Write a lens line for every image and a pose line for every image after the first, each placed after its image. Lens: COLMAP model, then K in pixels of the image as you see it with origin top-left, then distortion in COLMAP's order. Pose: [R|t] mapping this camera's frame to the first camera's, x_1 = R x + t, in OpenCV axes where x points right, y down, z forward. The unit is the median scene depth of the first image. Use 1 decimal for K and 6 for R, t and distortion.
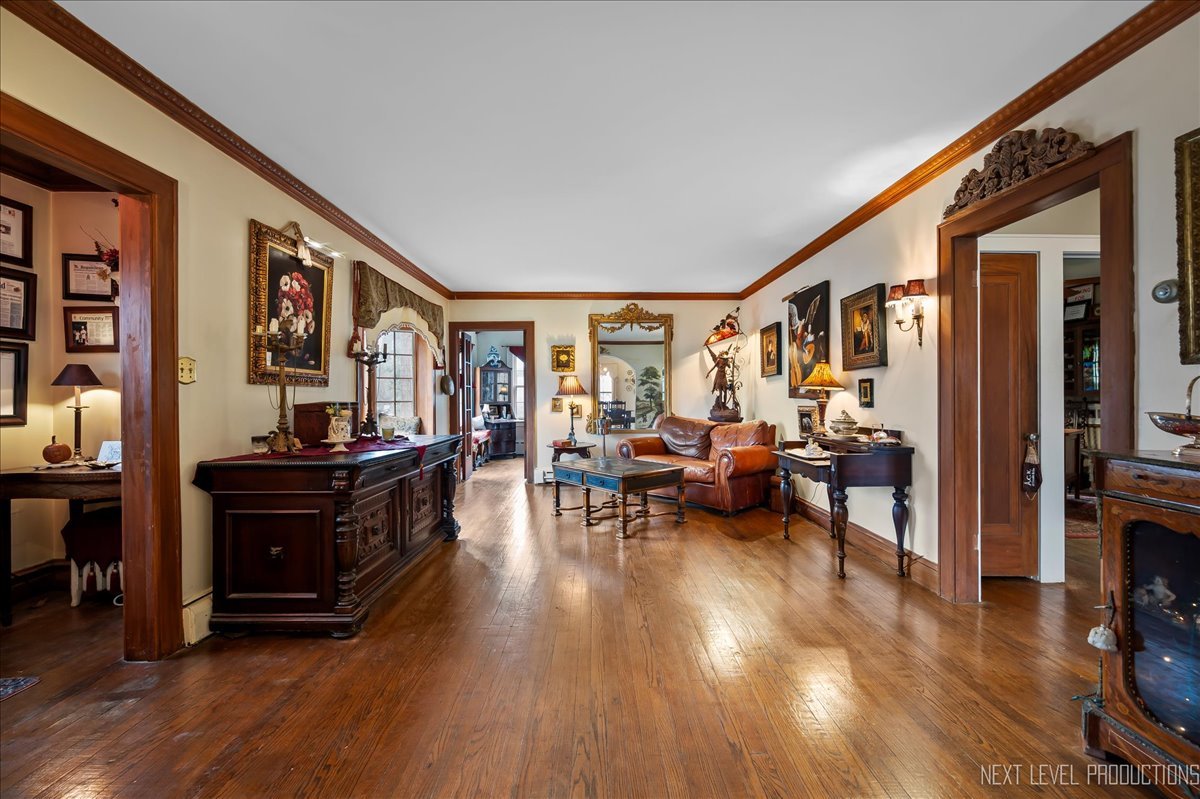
lens RADIAL K [[484.2, 0, 600.5], [0, 484.2, 391.3], [0, 0, 1]] dist [-0.000802, 0.000239]
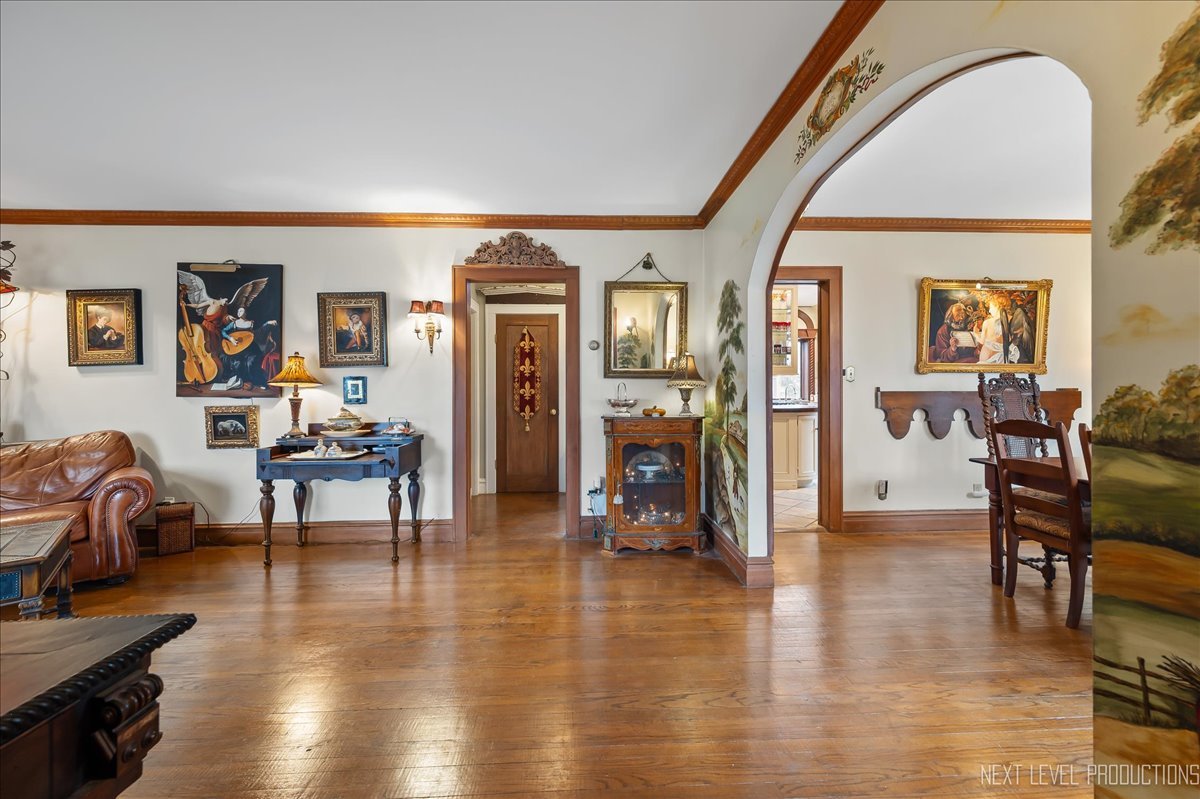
lens RADIAL K [[484.2, 0, 600.5], [0, 484.2, 391.3], [0, 0, 1]] dist [-0.000802, 0.000239]
pose [[-0.036564, -0.000344, 0.999331, -0.606010], [-0.004194, 0.999991, 0.000191, 0.004266], [-0.999323, -0.004184, -0.036565, 0.590259]]
